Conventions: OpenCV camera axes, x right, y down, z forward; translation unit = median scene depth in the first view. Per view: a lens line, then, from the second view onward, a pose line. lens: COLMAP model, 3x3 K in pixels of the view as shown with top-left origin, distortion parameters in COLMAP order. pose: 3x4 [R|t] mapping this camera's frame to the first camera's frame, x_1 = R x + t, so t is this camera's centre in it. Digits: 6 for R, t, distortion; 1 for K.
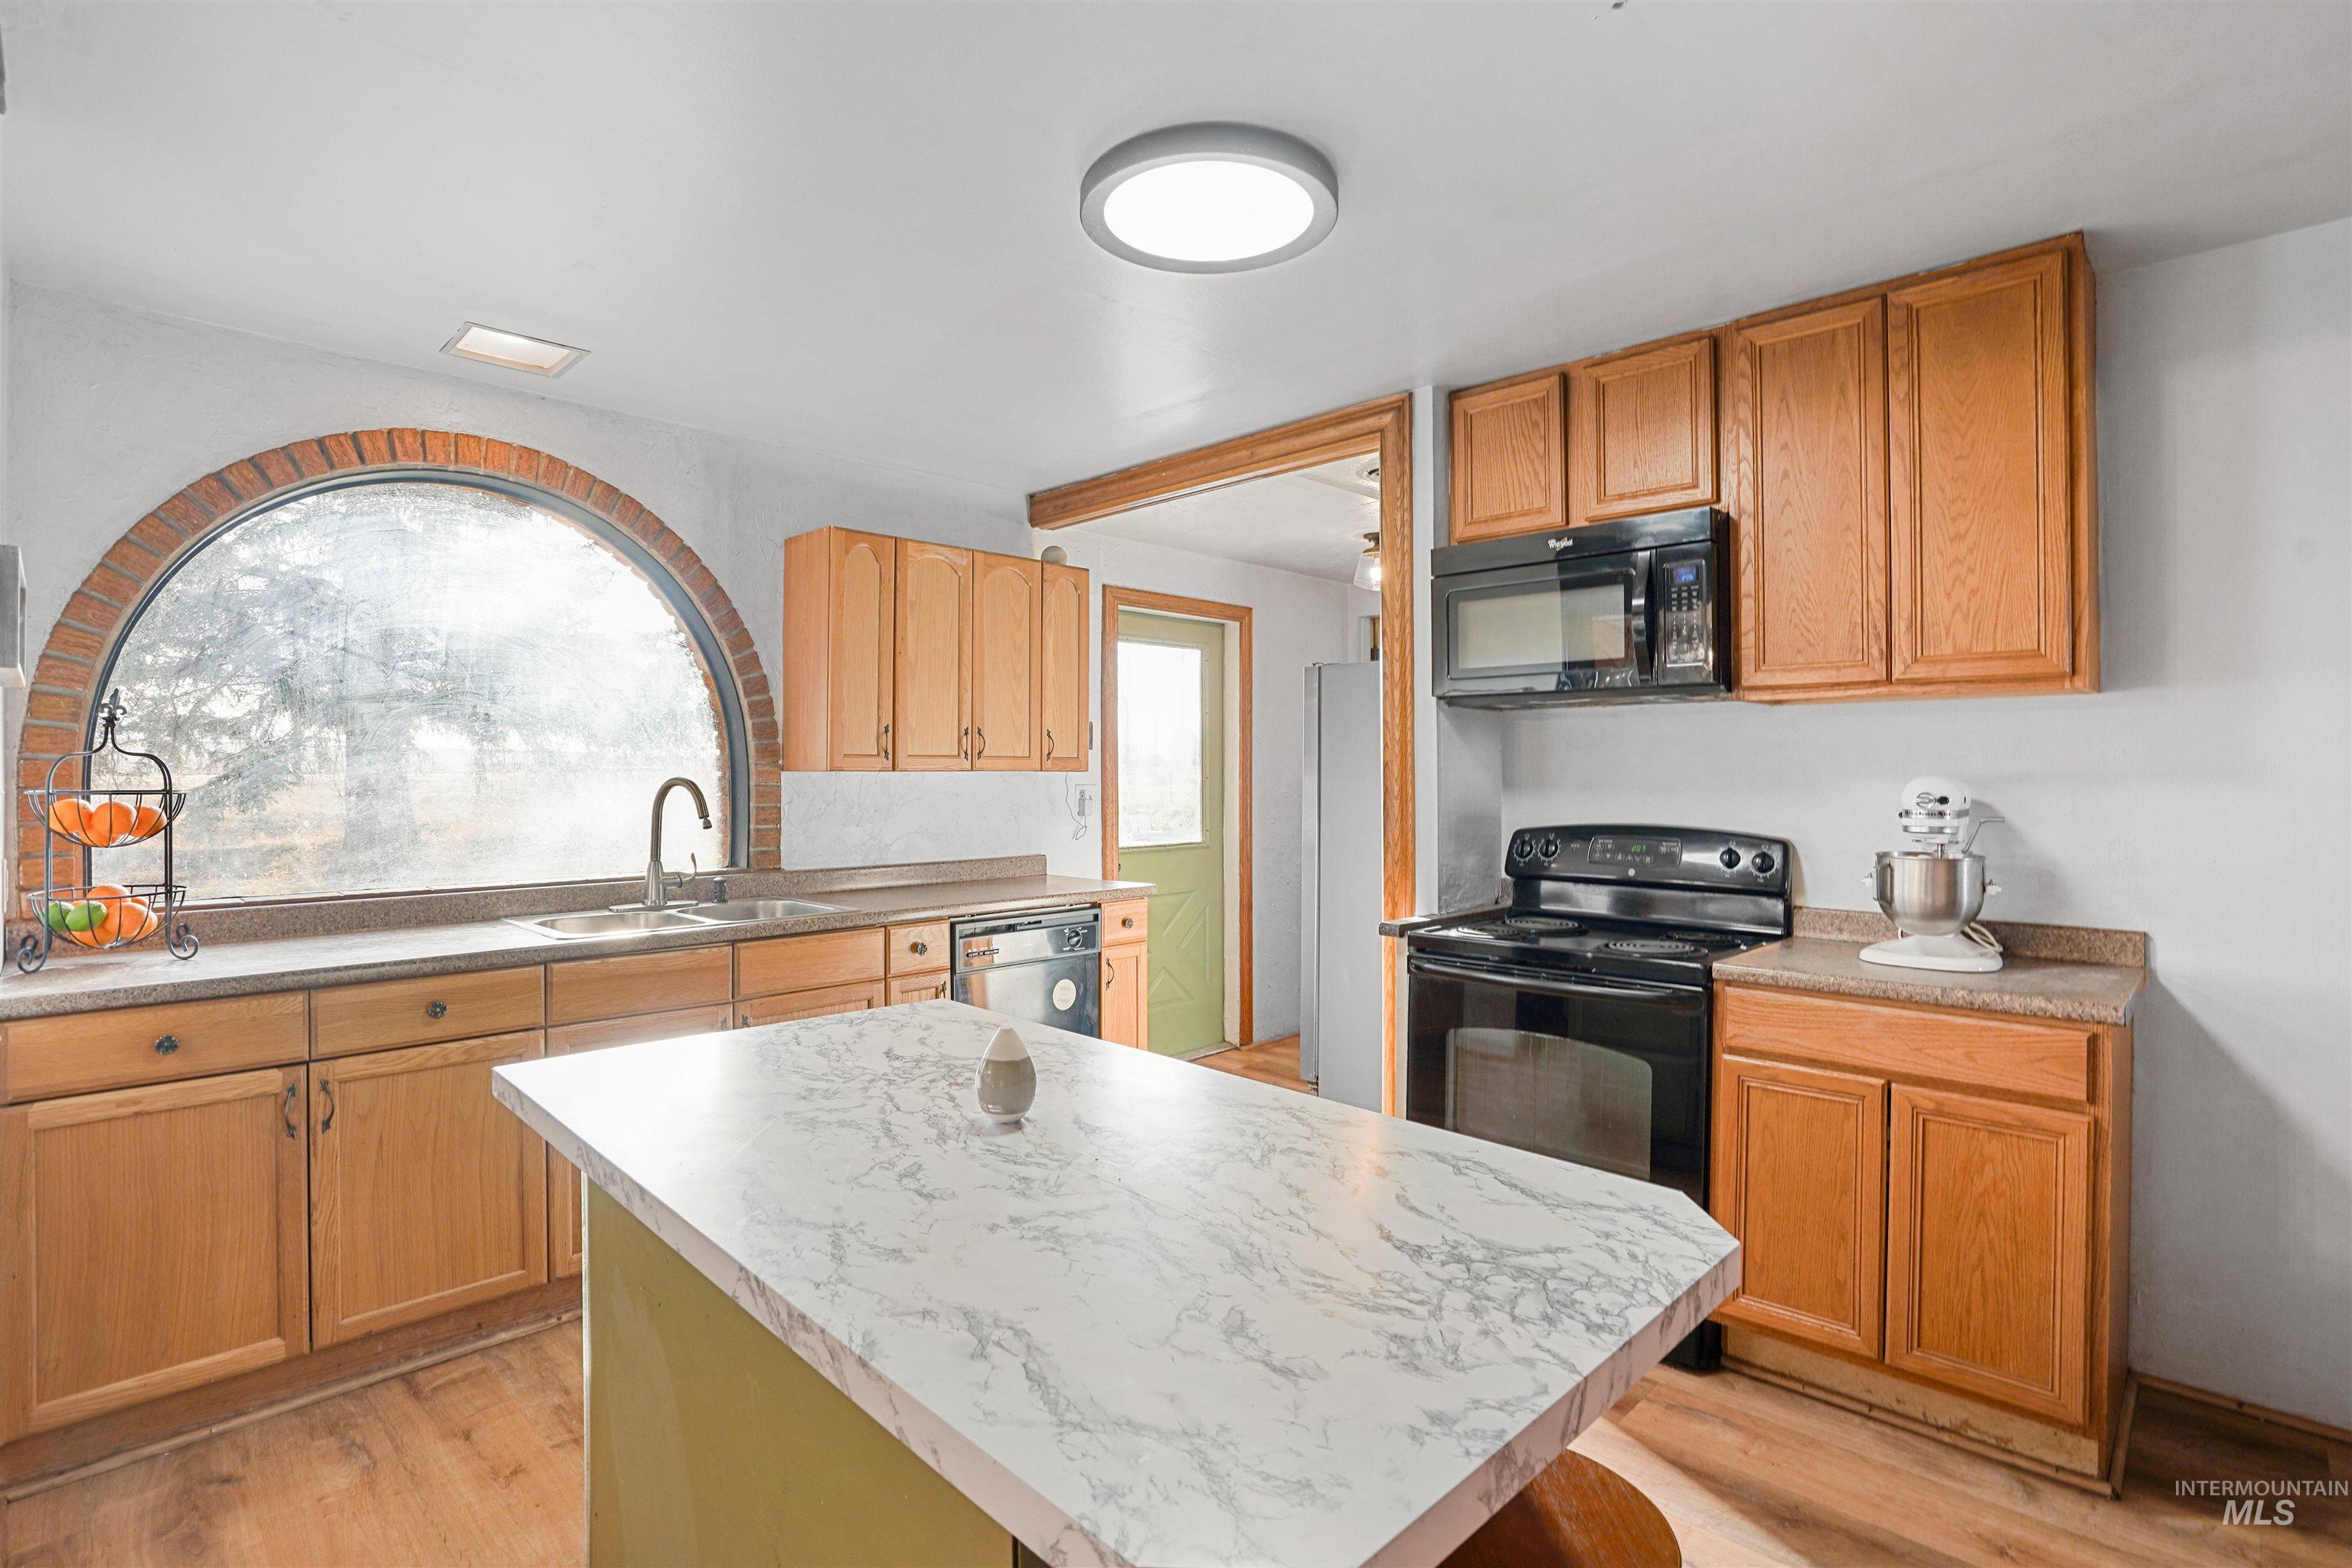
lens RADIAL K [[1136.4, 0, 1179.0], [0, 1136.4, 747.5], [0, 0, 1]] dist [-0.051915, 0.021285]
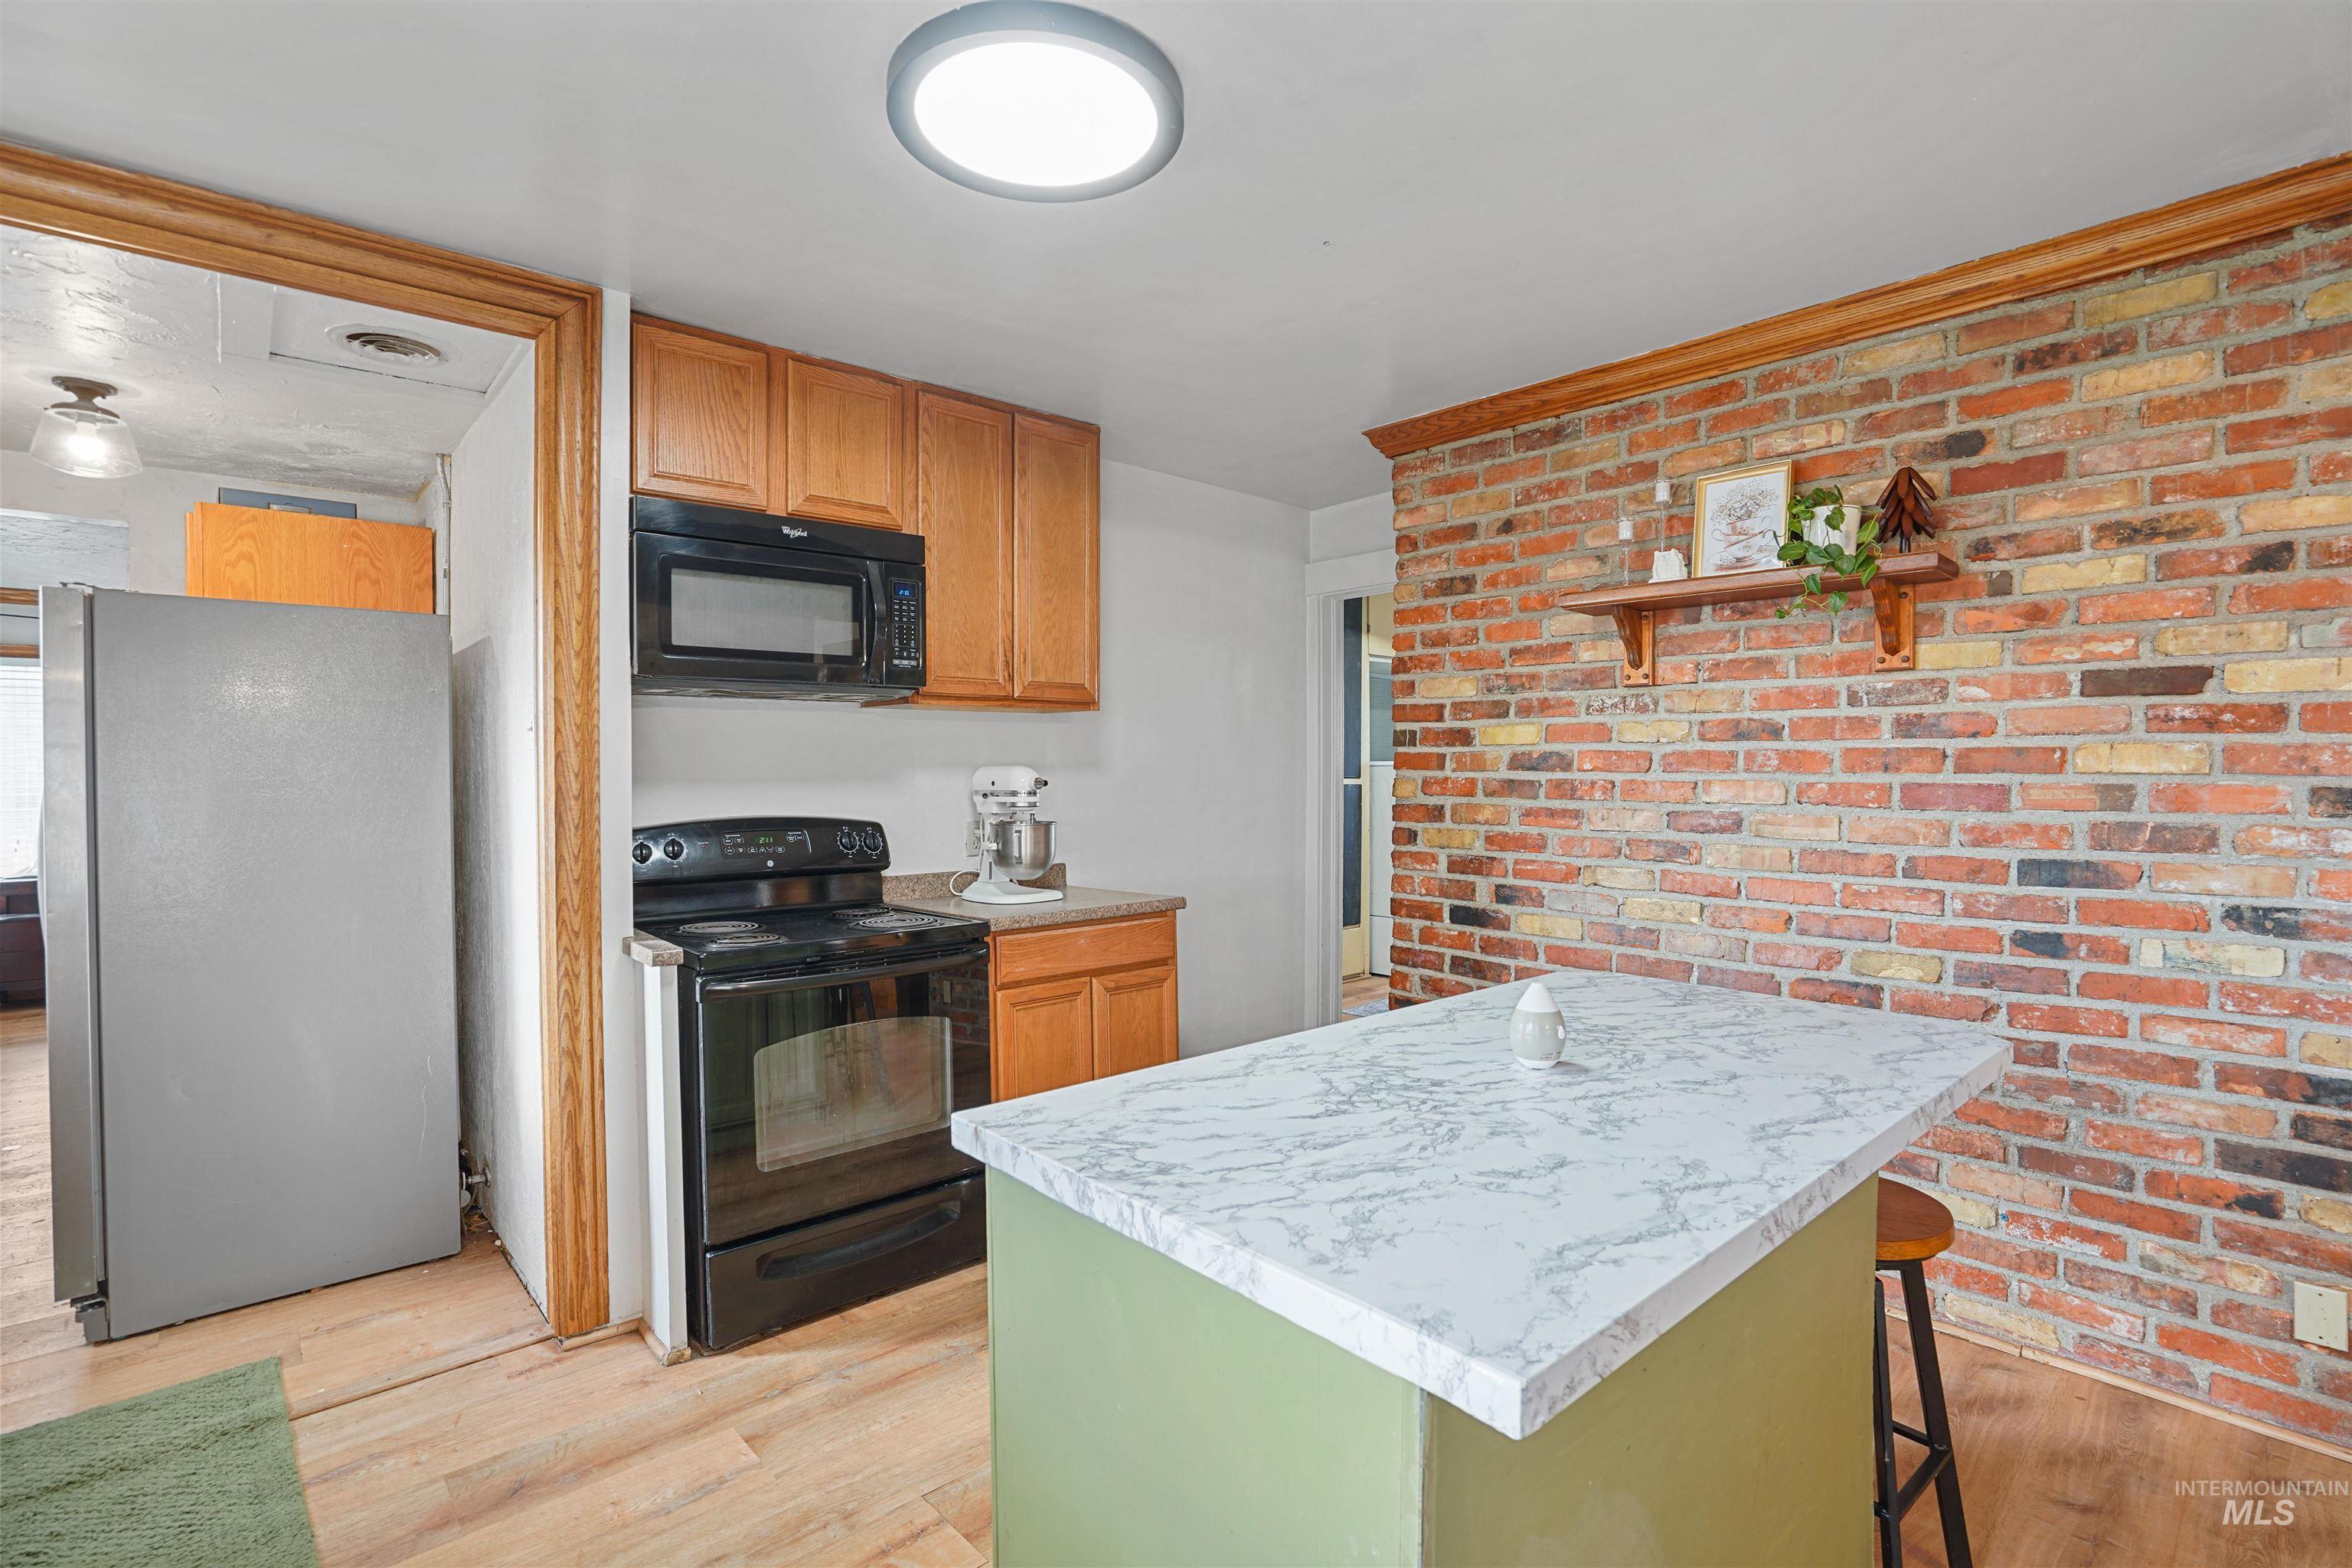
lens RADIAL K [[1069.4, 0, 1128.9], [0, 1069.4, 785.3], [0, 0, 1]] dist [-0.016406, 0.000360]
pose [[0.059573, -0.022794, 0.997964, -1.012549], [-0.002938, 0.999731, 0.023010, 0.032667], [-0.998220, -0.004303, 0.059490, 1.126530]]
